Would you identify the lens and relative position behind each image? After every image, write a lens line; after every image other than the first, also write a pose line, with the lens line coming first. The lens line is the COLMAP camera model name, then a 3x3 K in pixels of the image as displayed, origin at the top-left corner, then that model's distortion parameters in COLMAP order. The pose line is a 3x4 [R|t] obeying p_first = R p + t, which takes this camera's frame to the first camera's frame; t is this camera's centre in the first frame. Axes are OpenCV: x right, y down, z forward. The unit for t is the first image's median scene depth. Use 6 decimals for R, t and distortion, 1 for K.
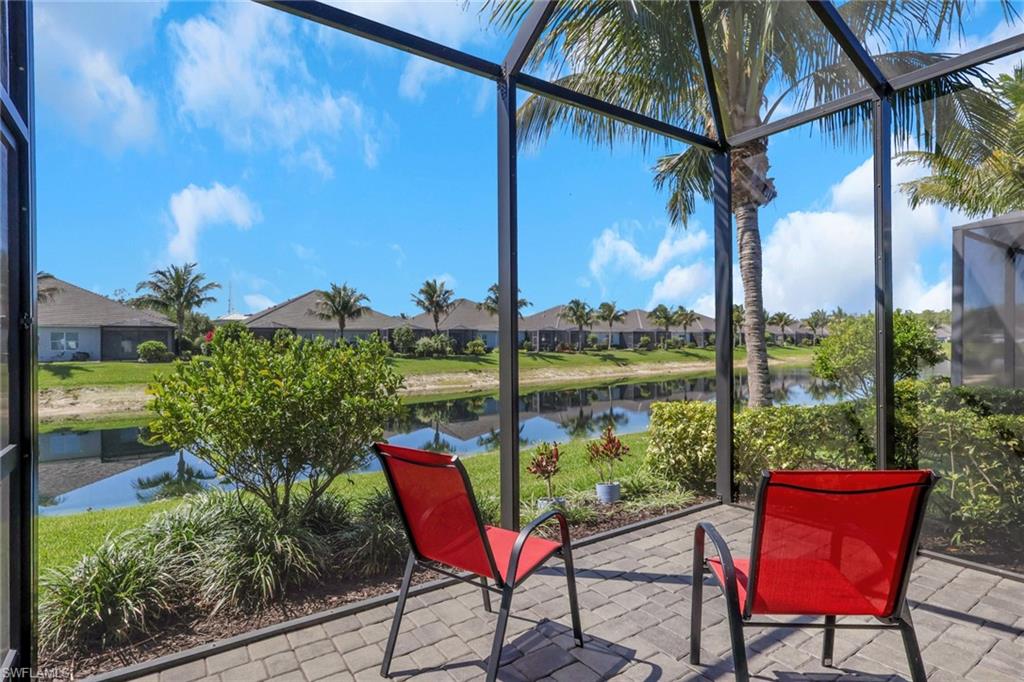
lens RADIAL K [[531.4, 0, 507.4], [0, 531.4, 345.7], [0, 0, 1]] dist [0.000520, 0.001055]
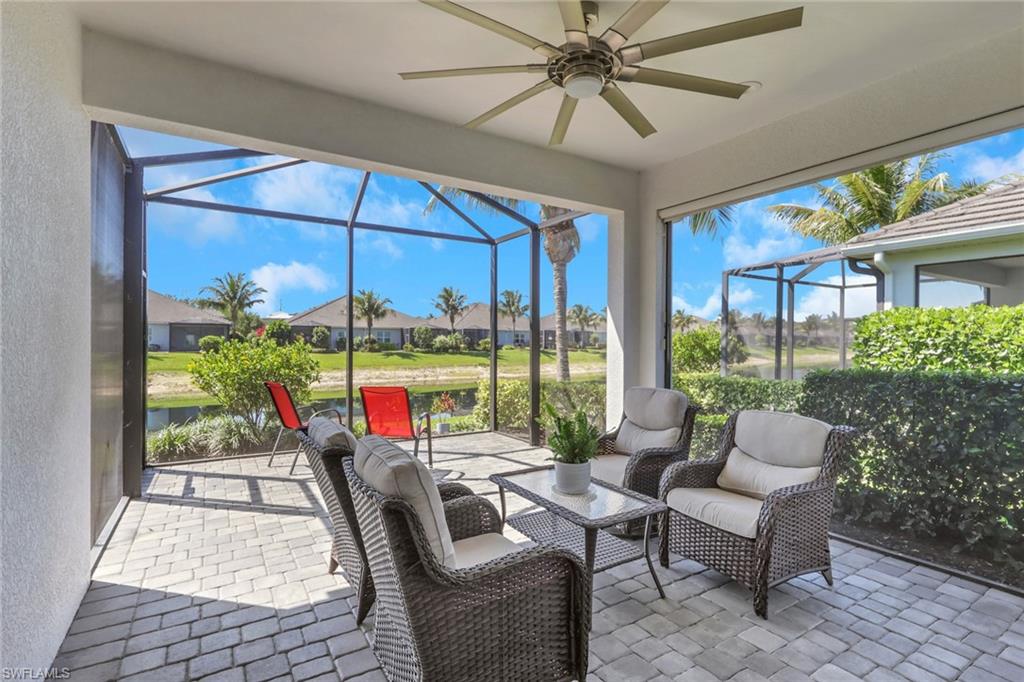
lens RADIAL K [[499.0, 0, 528.9], [0, 499.0, 344.4], [0, 0, 1]] dist [0.003417, -0.000881]
pose [[0.999473, 0.013875, -0.029354, 0.072835], [-0.013785, 0.999900, 0.003254, -0.002517], [0.029396, -0.002847, 0.999564, -0.095096]]
